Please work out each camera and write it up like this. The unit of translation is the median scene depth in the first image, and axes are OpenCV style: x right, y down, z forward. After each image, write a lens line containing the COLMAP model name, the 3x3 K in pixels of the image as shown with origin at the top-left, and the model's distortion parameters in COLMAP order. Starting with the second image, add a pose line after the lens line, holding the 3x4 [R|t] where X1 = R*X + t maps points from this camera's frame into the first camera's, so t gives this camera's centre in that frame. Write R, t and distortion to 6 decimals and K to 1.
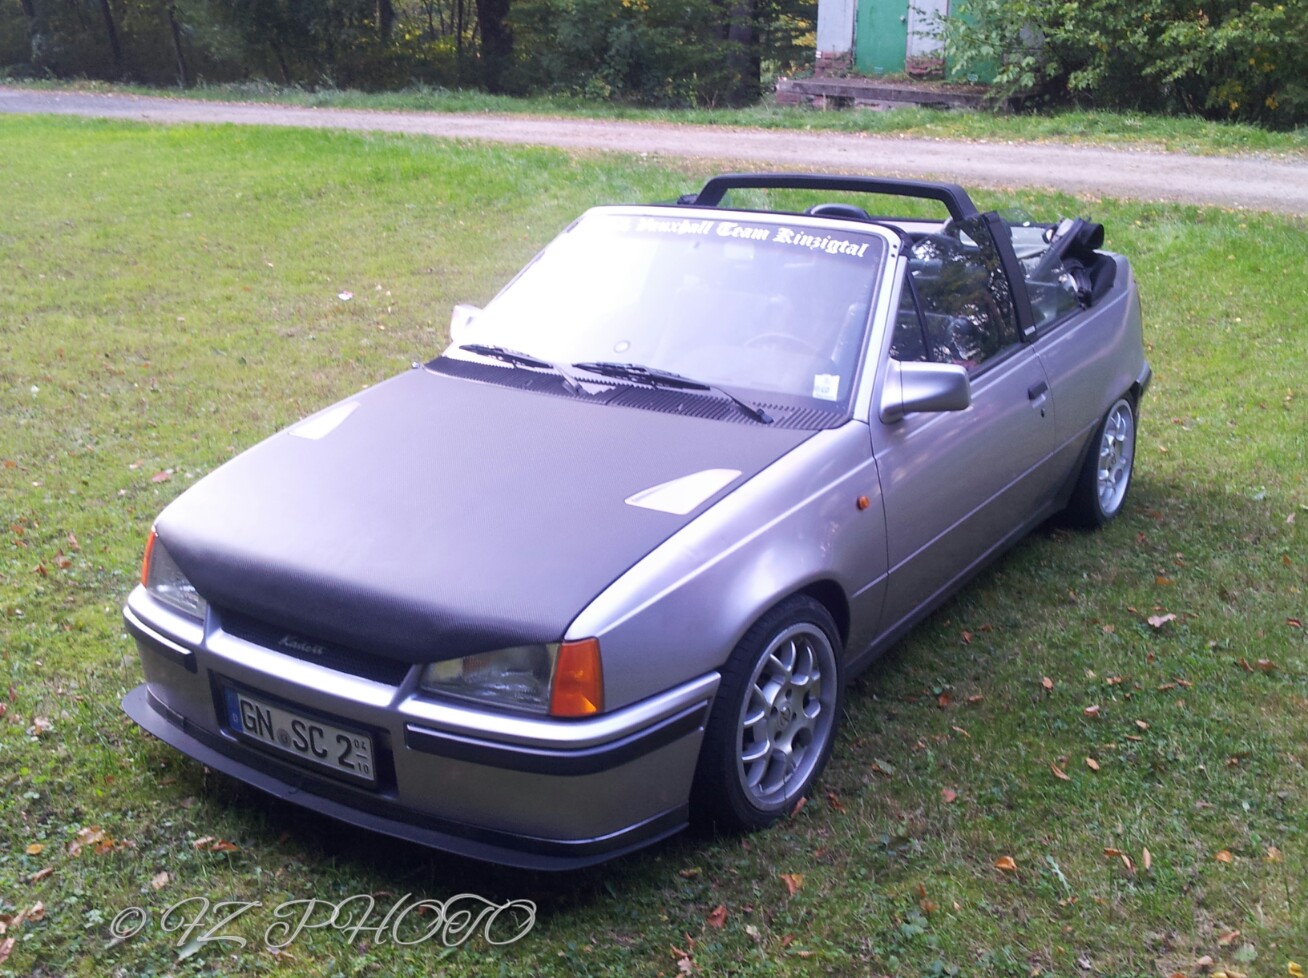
lens RADIAL K [[1469.5, 0, 654.0], [0, 1469.5, 489.0], [0, 0, 1]] dist [0.078707, -0.266623]
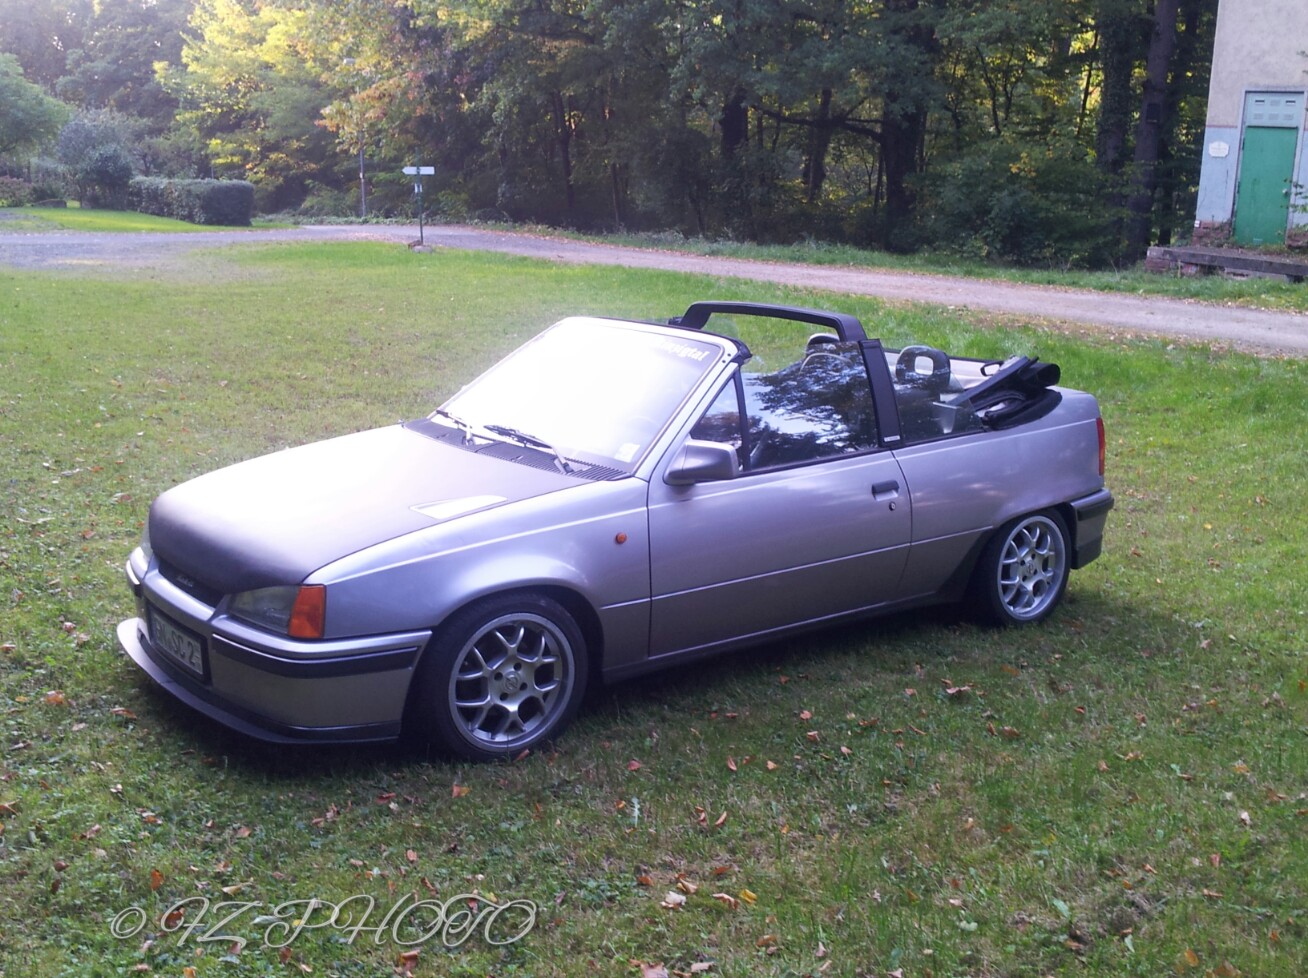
lens RADIAL K [[1469.5, 0, 654.0], [0, 1469.5, 489.0], [0, 0, 1]] dist [0.078707, -0.266623]
pose [[0.946969, 0.090168, -0.308416, 0.094828], [-0.121225, 0.989147, -0.083028, 0.011827], [0.297582, 0.116012, 0.947621, -0.038850]]
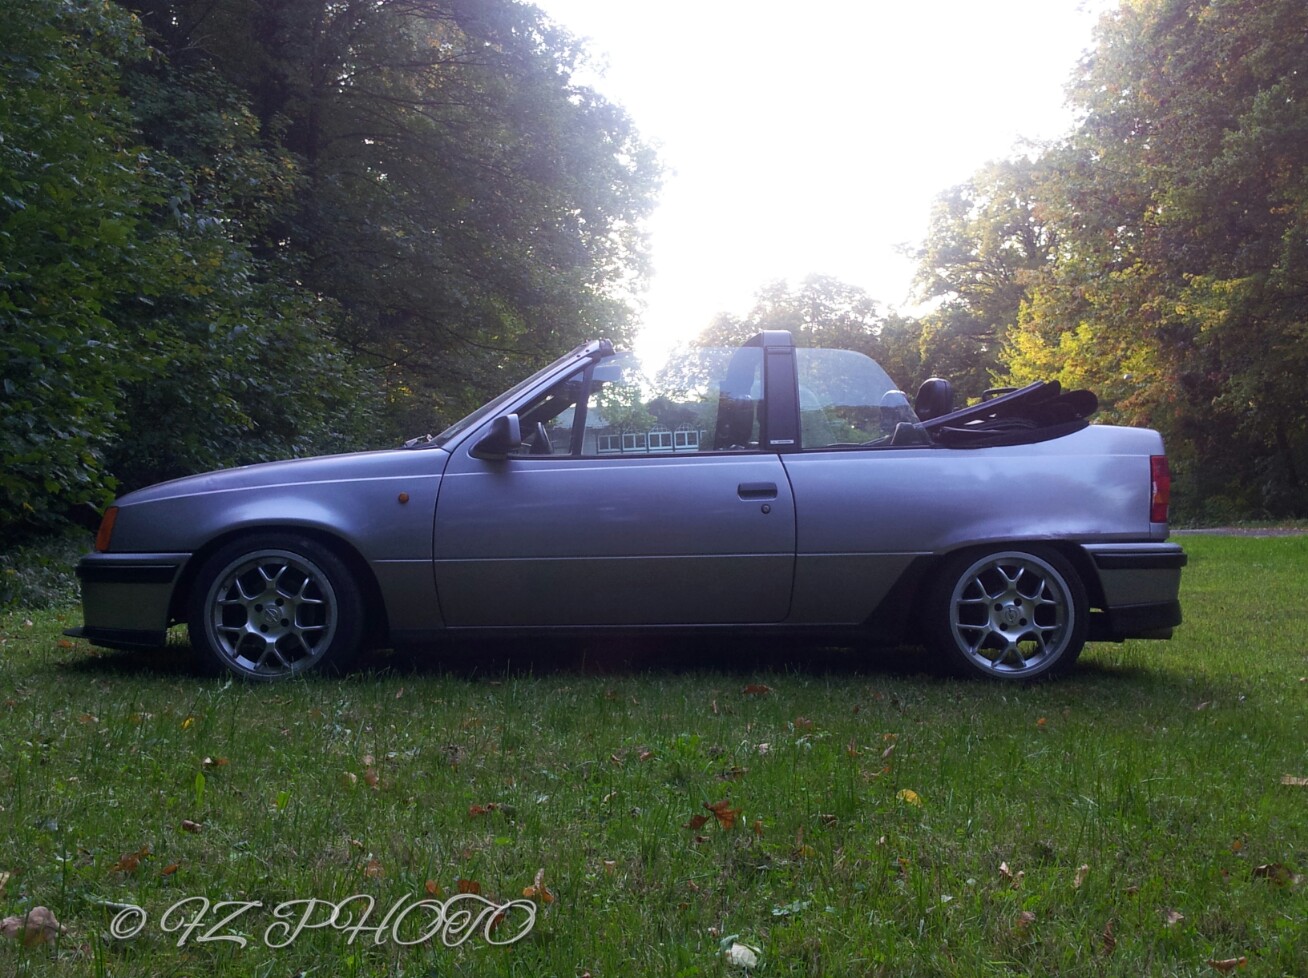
lens RADIAL K [[1469.5, 0, 654.0], [0, 1469.5, 489.0], [0, 0, 1]] dist [0.078707, -0.266623]
pose [[0.603542, -0.016704, -0.797156, 0.229887], [-0.244958, 0.947544, -0.205317, 0.037786], [0.758771, 0.319187, 0.567791, 0.065851]]
